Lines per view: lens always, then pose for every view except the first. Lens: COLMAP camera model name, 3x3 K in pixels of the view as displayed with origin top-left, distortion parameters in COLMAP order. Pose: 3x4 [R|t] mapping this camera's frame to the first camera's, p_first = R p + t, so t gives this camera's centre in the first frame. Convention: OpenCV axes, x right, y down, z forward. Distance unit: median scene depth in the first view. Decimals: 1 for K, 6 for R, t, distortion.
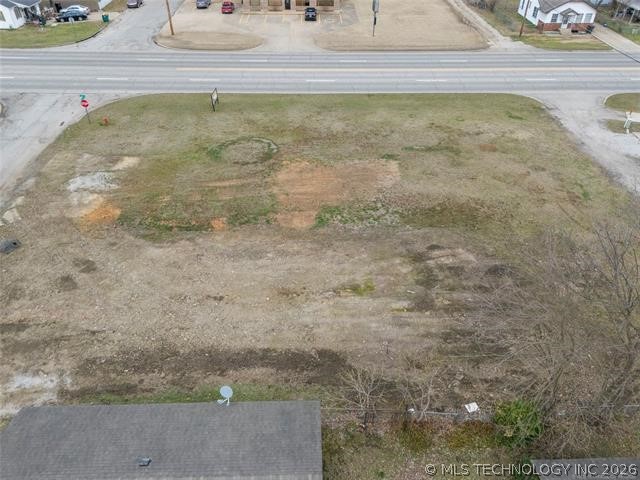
lens RADIAL K [[469.8, 0, 321.1], [0, 469.8, 238.3], [0, 0, 1]] dist [0.091063, -0.089995]
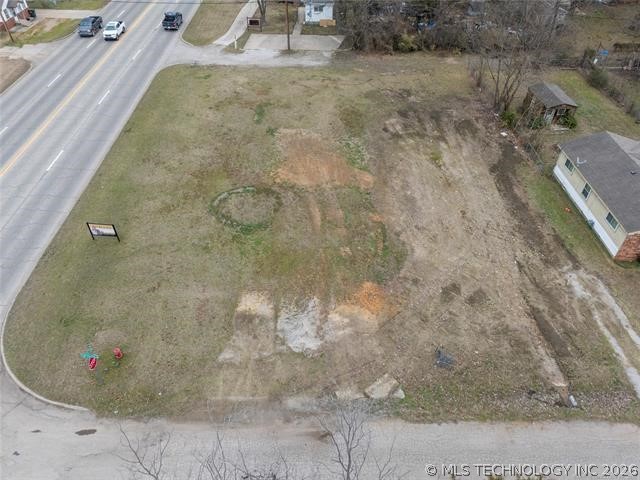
lens RADIAL K [[469.8, 0, 321.1], [0, 469.8, 238.3], [0, 0, 1]] dist [0.091063, -0.089995]
pose [[0.006824, -0.661008, 0.750348, -1.001775], [0.606121, 0.599546, 0.522649, -0.611947], [-0.795343, 0.451235, 0.404742, 0.626491]]
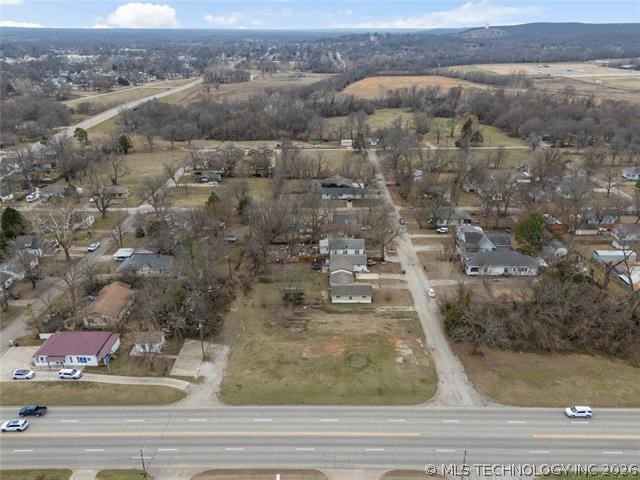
lens RADIAL K [[469.8, 0, 321.1], [0, 469.8, 238.3], [0, 0, 1]] dist [0.091063, -0.089995]
pose [[-0.999552, -0.015259, 0.025753, -0.011952], [0.015444, 0.474097, 0.880337, -3.253505], [-0.025642, 0.880341, -0.473649, 1.884165]]
